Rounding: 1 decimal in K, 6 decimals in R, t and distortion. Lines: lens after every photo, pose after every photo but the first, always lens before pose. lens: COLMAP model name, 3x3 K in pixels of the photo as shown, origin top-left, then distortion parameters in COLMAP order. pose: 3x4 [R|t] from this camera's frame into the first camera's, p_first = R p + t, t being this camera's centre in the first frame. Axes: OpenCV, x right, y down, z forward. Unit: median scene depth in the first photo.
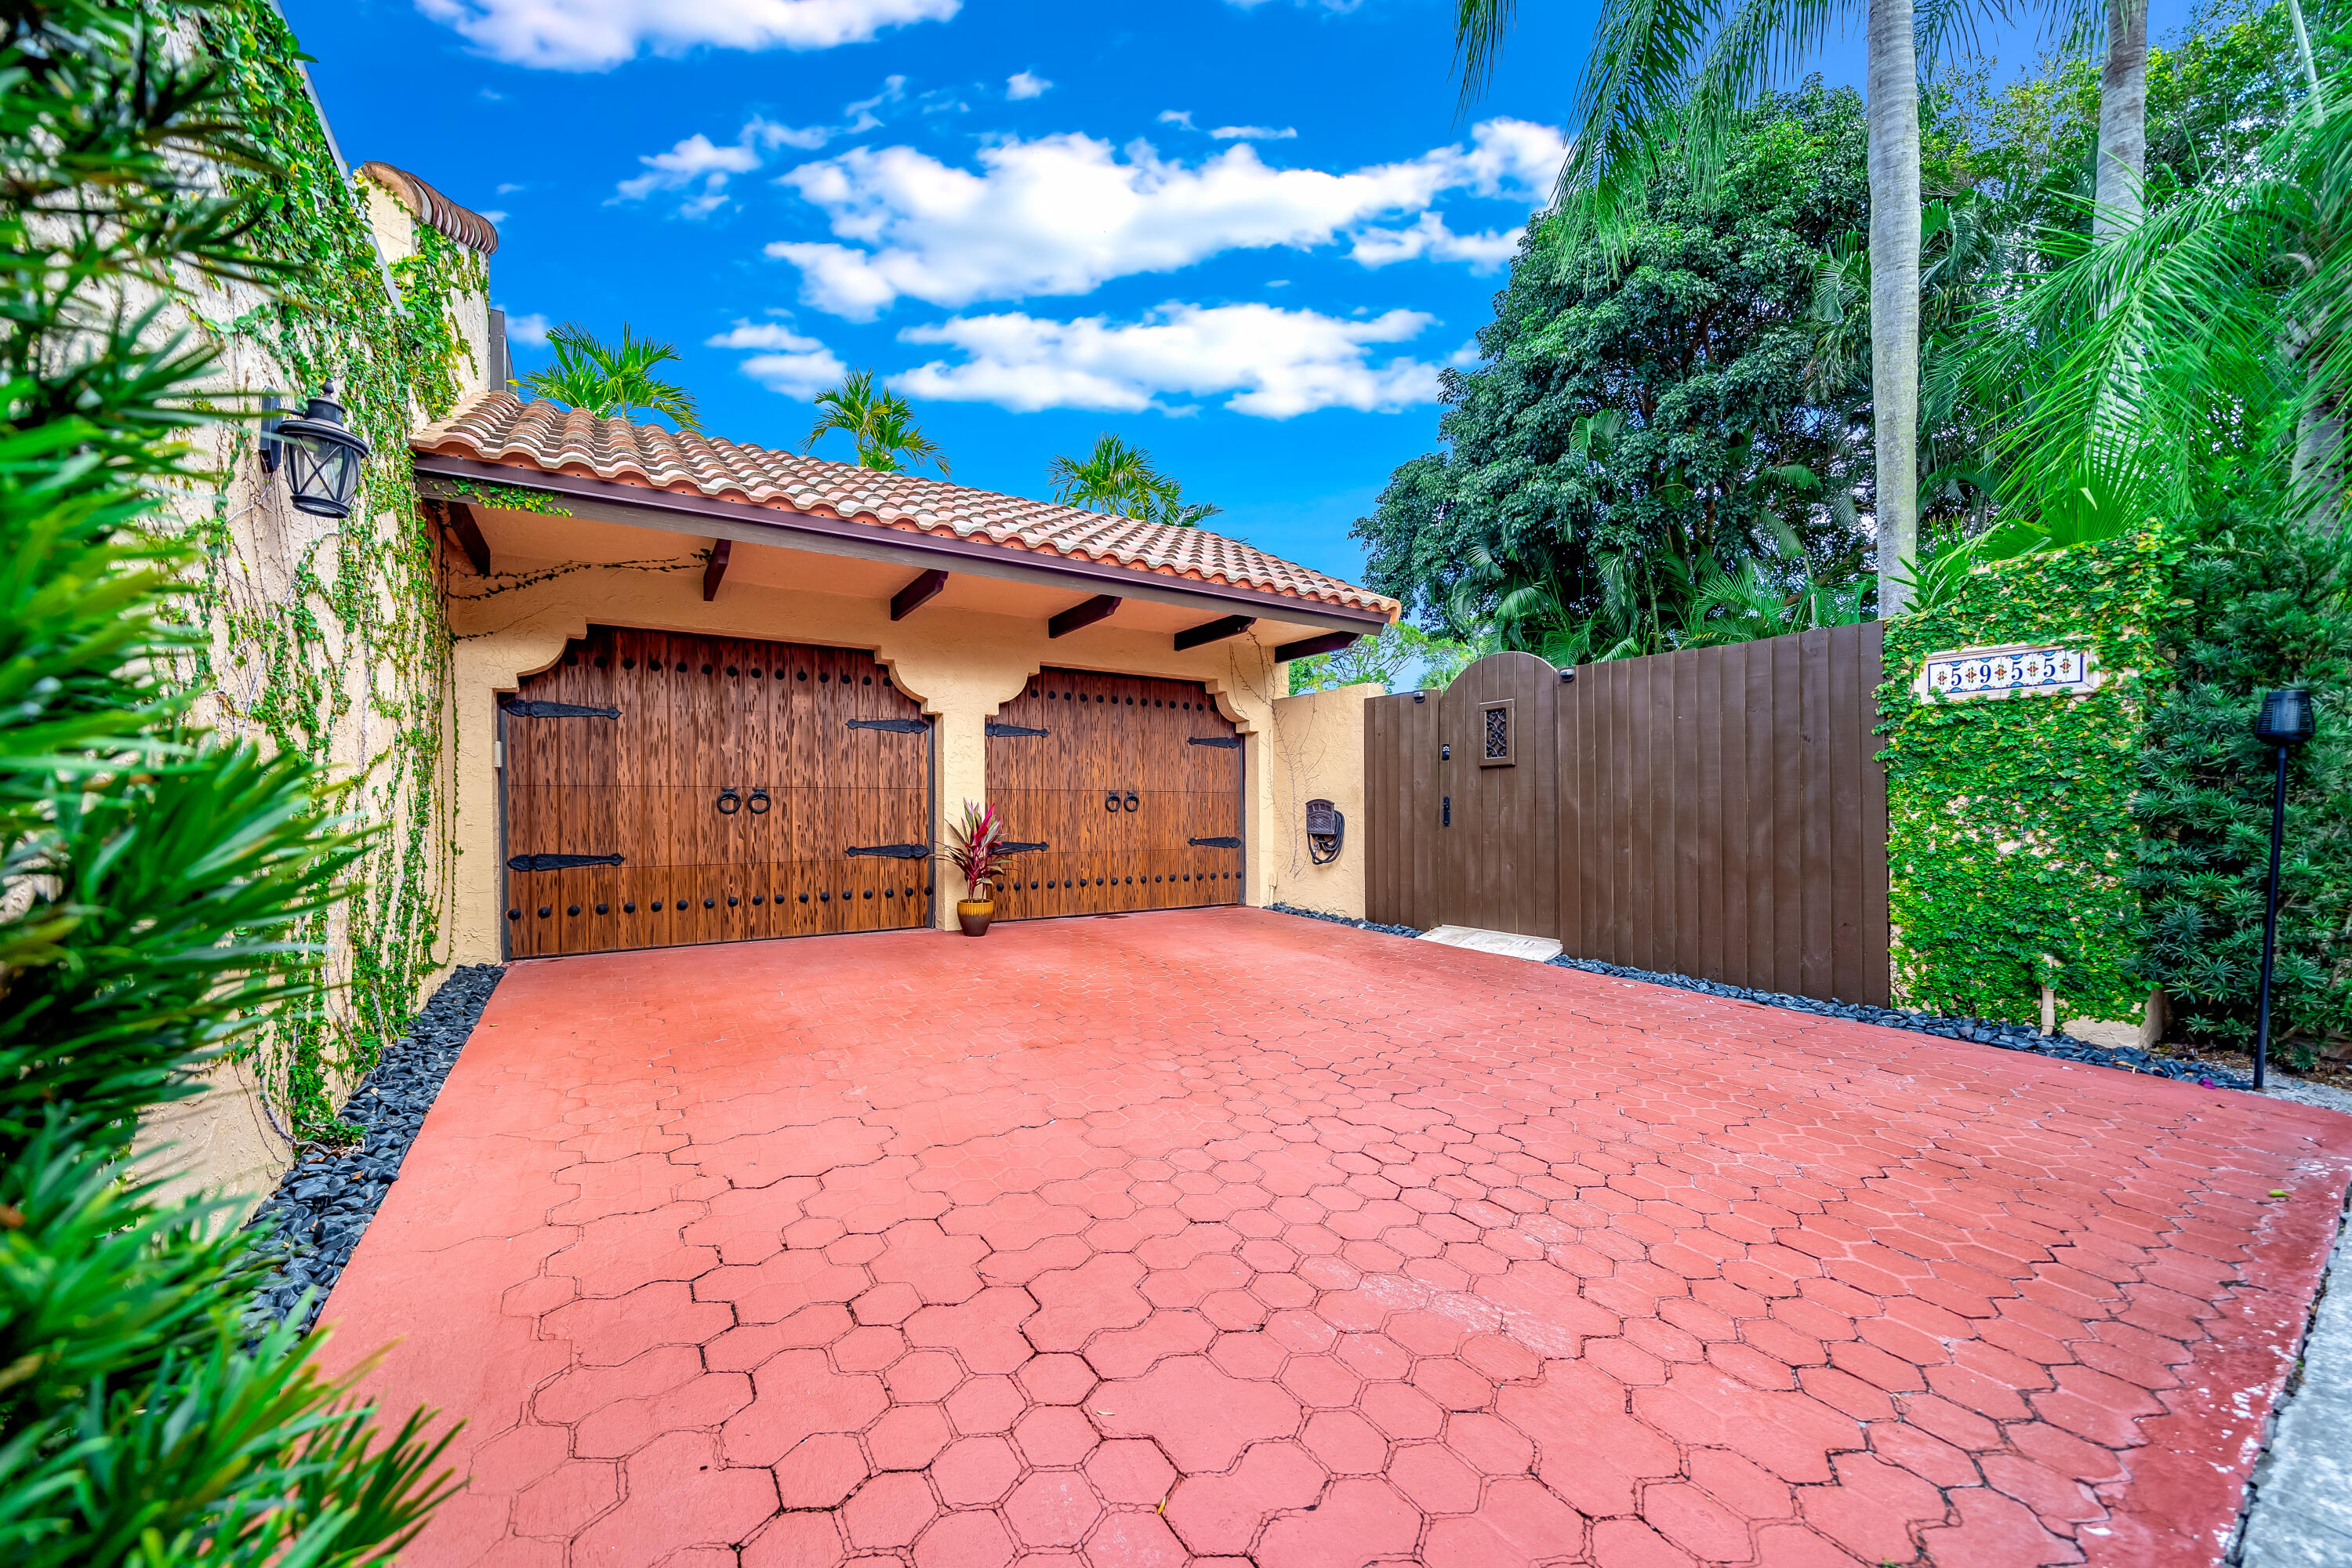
lens RADIAL K [[823.9, 0, 1175.5], [0, 823.9, 784.3], [0, 0, 1]] dist [-0.001756, -0.000141]
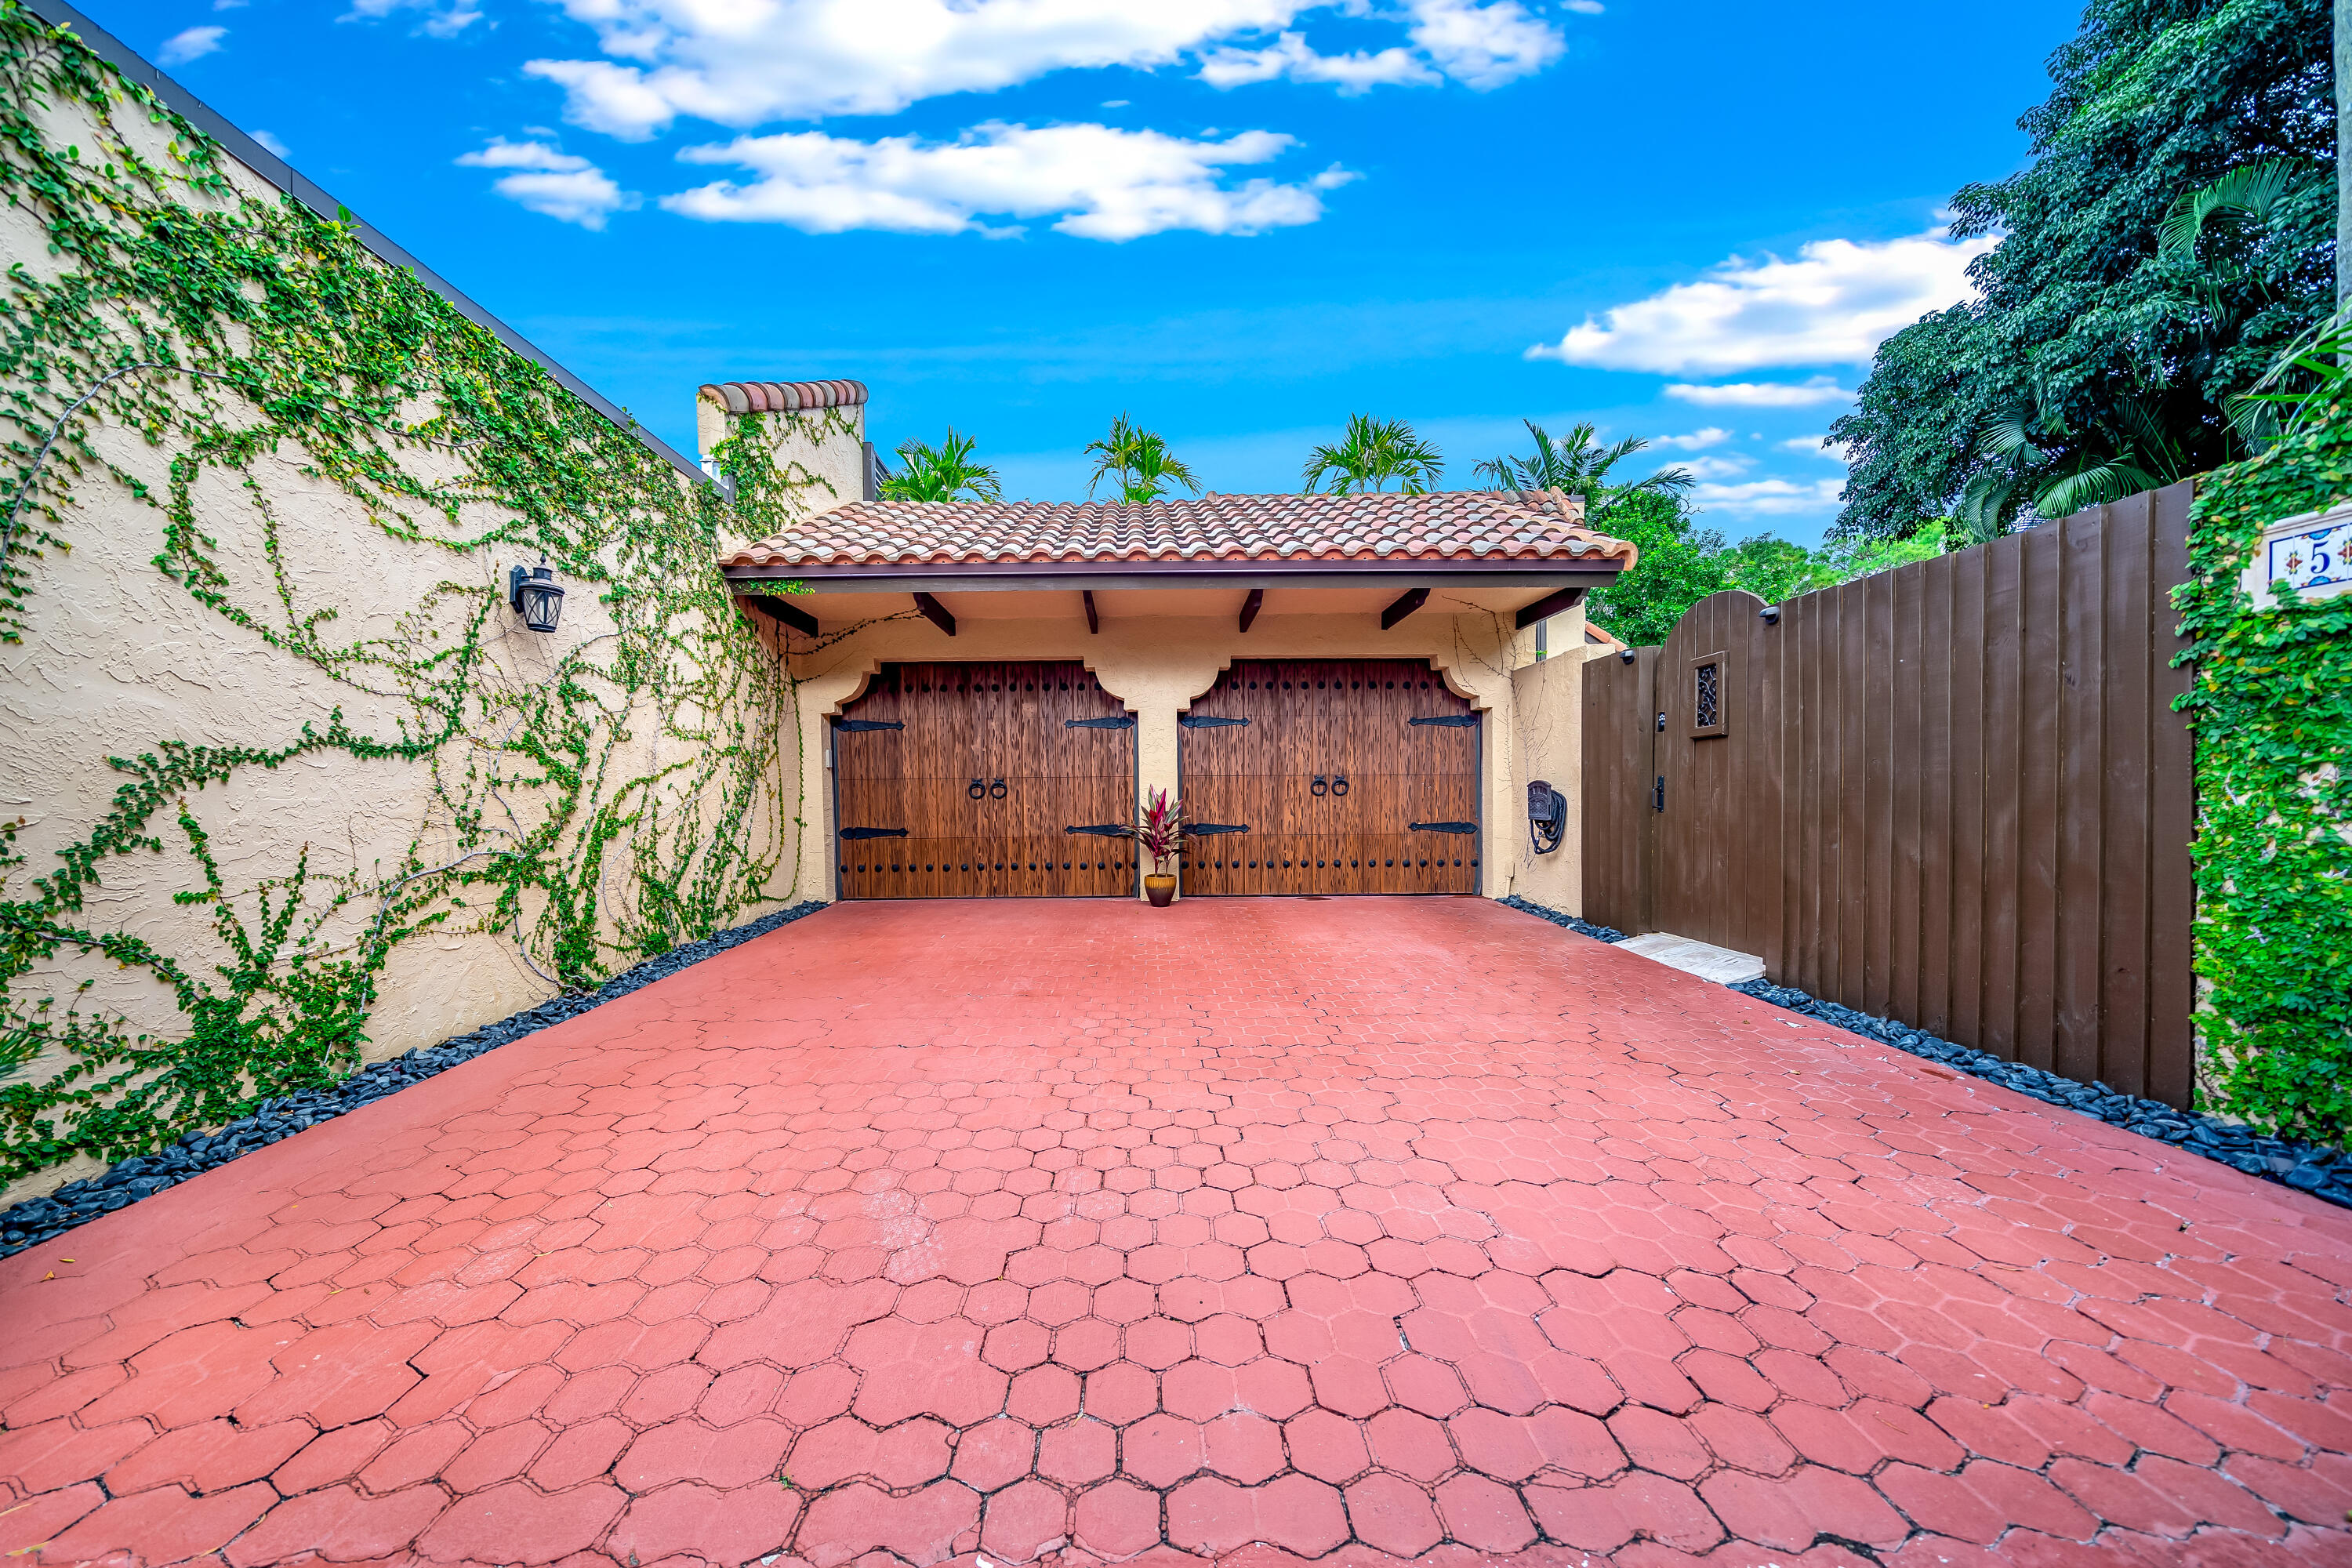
lens RADIAL K [[802.3, 0, 1162.5], [0, 802.3, 783.9], [0, 0, 1]] dist [-0.001138, -0.000077]
pose [[0.860111, -0.011552, -0.509975, 0.350058], [0.021387, 0.999681, 0.013427, 0.001705], [0.509658, -0.022456, 0.860084, 0.065756]]
